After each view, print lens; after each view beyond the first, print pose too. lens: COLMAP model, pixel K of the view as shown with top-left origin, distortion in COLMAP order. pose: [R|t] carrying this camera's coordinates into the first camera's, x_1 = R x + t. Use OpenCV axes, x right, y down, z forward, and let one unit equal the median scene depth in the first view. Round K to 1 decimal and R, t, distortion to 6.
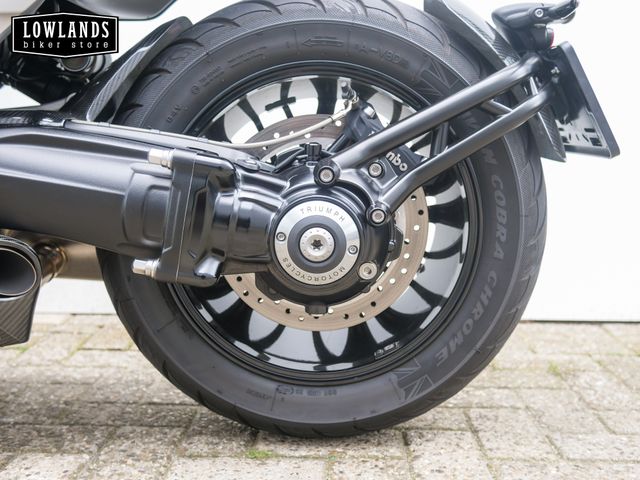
lens RADIAL K [[737.9, 0, 321.0], [0, 737.9, 239.3], [0, 0, 1]] dist [-0.000828, 0.000000]
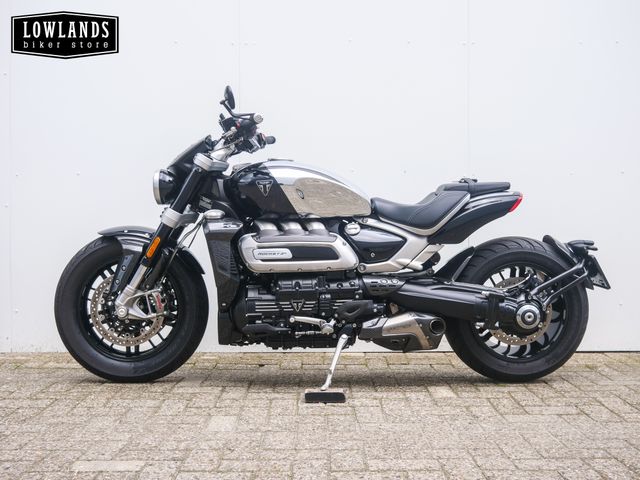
lens RADIAL K [[737.9, 0, 324.9], [0, 737.9, 241.2], [0, 0, 1]] dist [-0.000828, 0.000000]
pose [[0.999465, -0.012162, 0.030375, -1.009532], [0.015217, 0.994622, -0.102450, -0.007291], [-0.028966, 0.102858, 0.994274, -2.357534]]
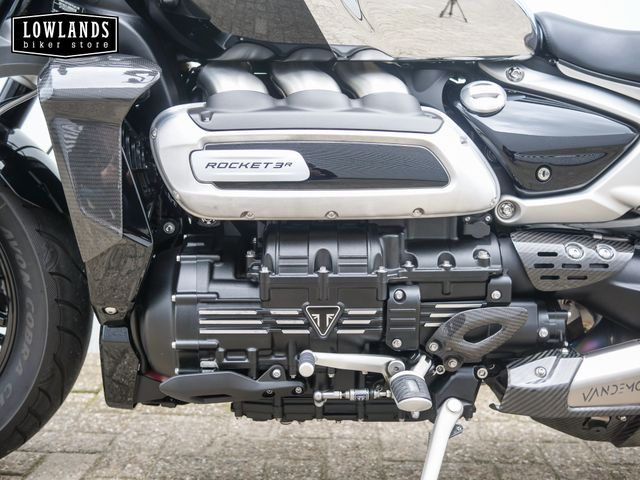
lens RADIAL K [[737.9, 0, 320.8], [0, 737.9, 238.5], [0, 0, 1]] dist [-0.000828, 0.000000]
pose [[0.999977, 0.004915, 0.004724, -1.043612], [-0.005036, 0.999654, 0.025821, -0.211575], [-0.004596, -0.025844, 0.999655, -0.183864]]
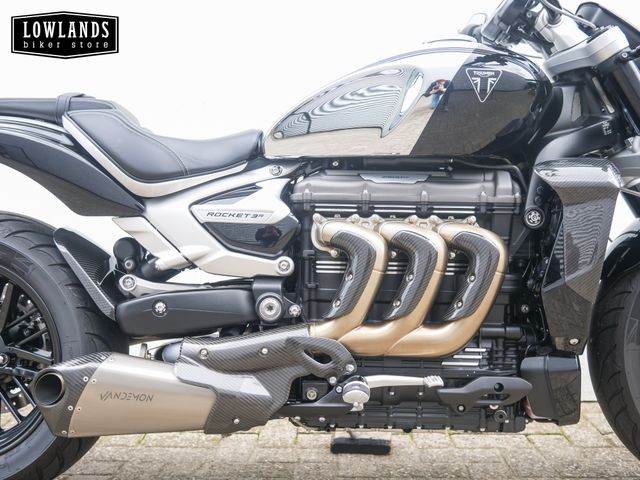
lens RADIAL K [[737.9, 0, 319.8], [0, 737.9, 235.7], [0, 0, 1]] dist [-0.000828, 0.000000]
pose [[0.999804, -0.016334, -0.011154, -0.919012], [0.015546, 0.997605, -0.067402, -0.205195], [0.012228, 0.067215, 0.997664, -0.607981]]
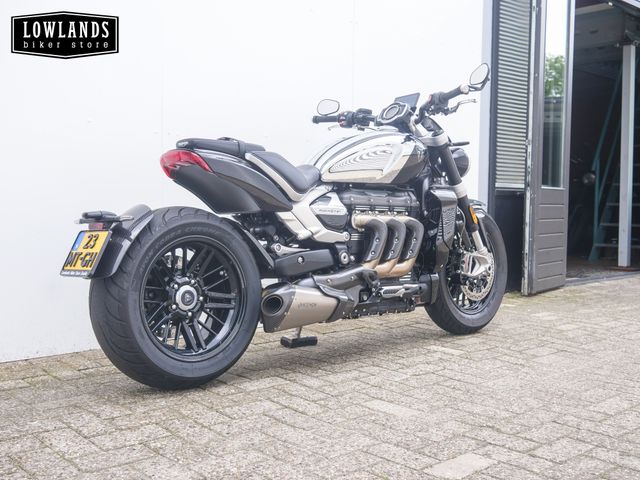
lens RADIAL K [[737.9, 0, 320.0], [0, 737.9, 239.1], [0, 0, 1]] dist [-0.000828, 0.000000]
pose [[0.717165, -0.037001, 0.695920, -3.337473], [0.072452, 0.997137, -0.021648, -0.177097], [-0.693127, 0.065946, 0.717793, -1.229531]]
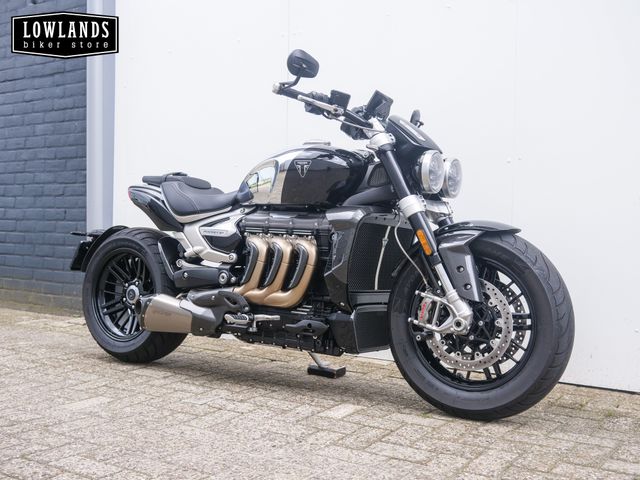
lens RADIAL K [[737.9, 0, 317.7], [0, 737.9, 239.6], [0, 0, 1]] dist [-0.000828, 0.000000]
pose [[0.840791, 0.013764, -0.541184, 1.070203], [-0.068797, 0.994288, -0.081595, -0.088719], [0.536970, 0.105837, 0.836936, -1.537375]]
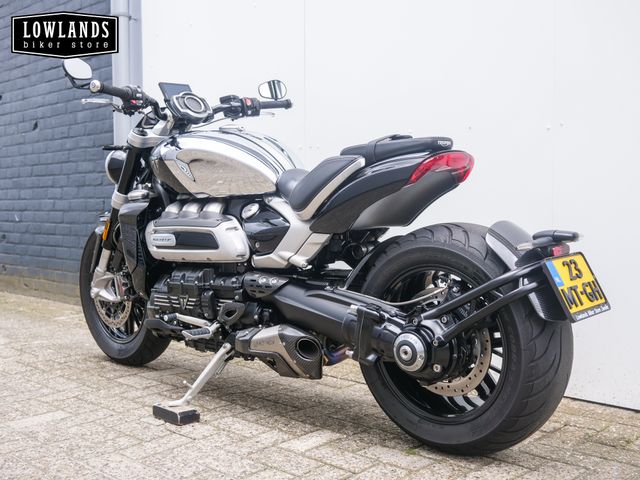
lens RADIAL K [[737.9, 0, 318.3], [0, 737.9, 239.2], [0, 0, 1]] dist [-0.000828, 0.000000]
pose [[0.730377, 0.015023, -0.682879, 1.215260], [-0.064910, 0.996760, -0.047497, -0.195915], [0.679953, 0.079016, 0.728986, -0.766105]]
